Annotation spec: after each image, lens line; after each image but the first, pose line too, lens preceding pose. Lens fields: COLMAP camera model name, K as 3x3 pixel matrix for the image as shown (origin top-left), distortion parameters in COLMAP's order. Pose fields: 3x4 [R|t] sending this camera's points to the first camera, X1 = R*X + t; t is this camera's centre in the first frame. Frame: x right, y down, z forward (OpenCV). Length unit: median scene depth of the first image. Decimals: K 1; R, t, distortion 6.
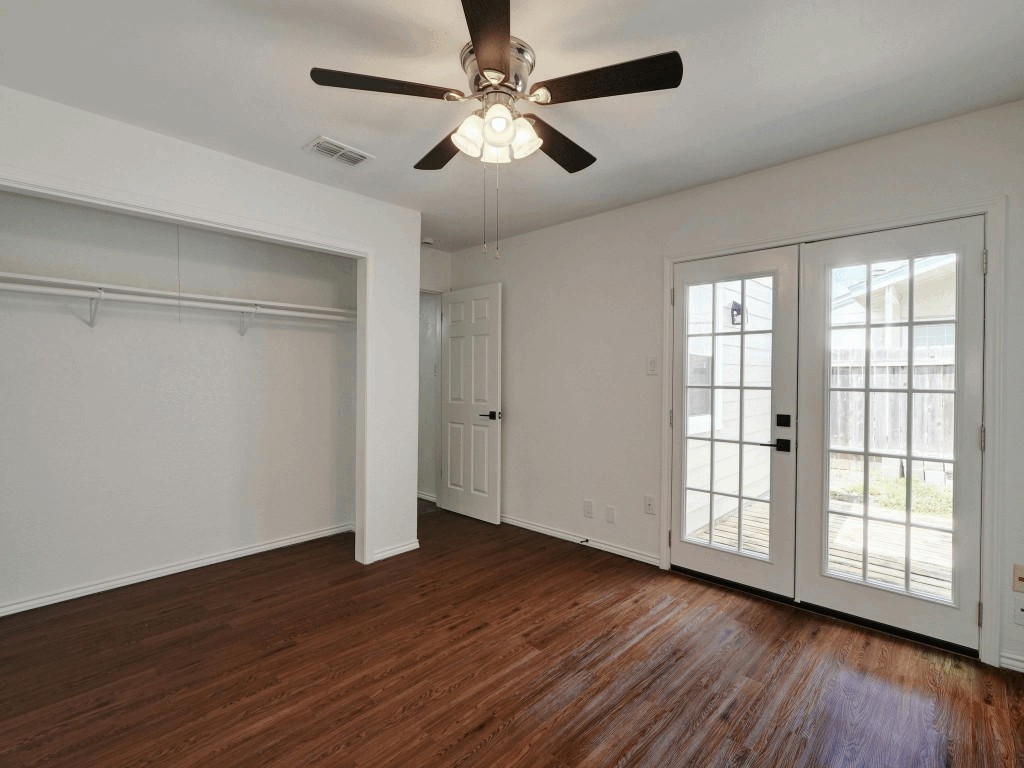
lens RADIAL K [[493.1, 0, 513.0], [0, 493.1, 382.1], [0, 0, 1]] dist [-0.000049, 0.001242]
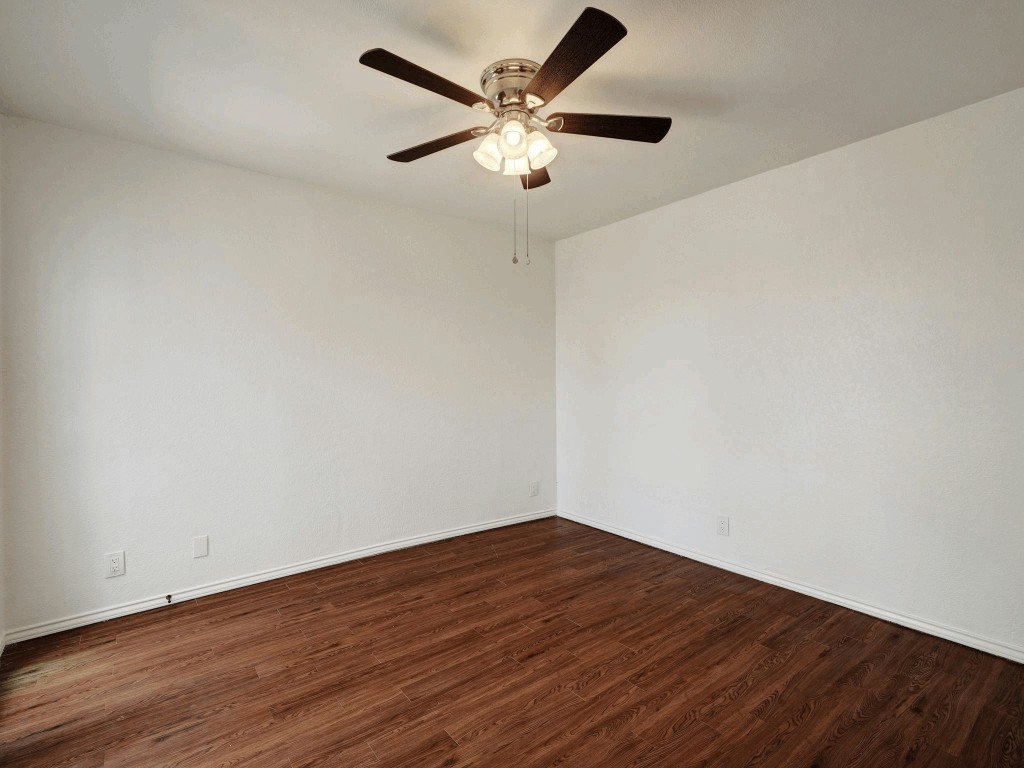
lens RADIAL K [[493.1, 0, 511.9], [0, 493.1, 381.7], [0, 0, 1]] dist [-0.000049, 0.001242]
pose [[-0.987107, -0.003052, 0.160030, -0.187242], [-0.000962, 0.999913, 0.013138, -0.001578], [-0.160056, 0.012815, -0.987025, 1.946465]]
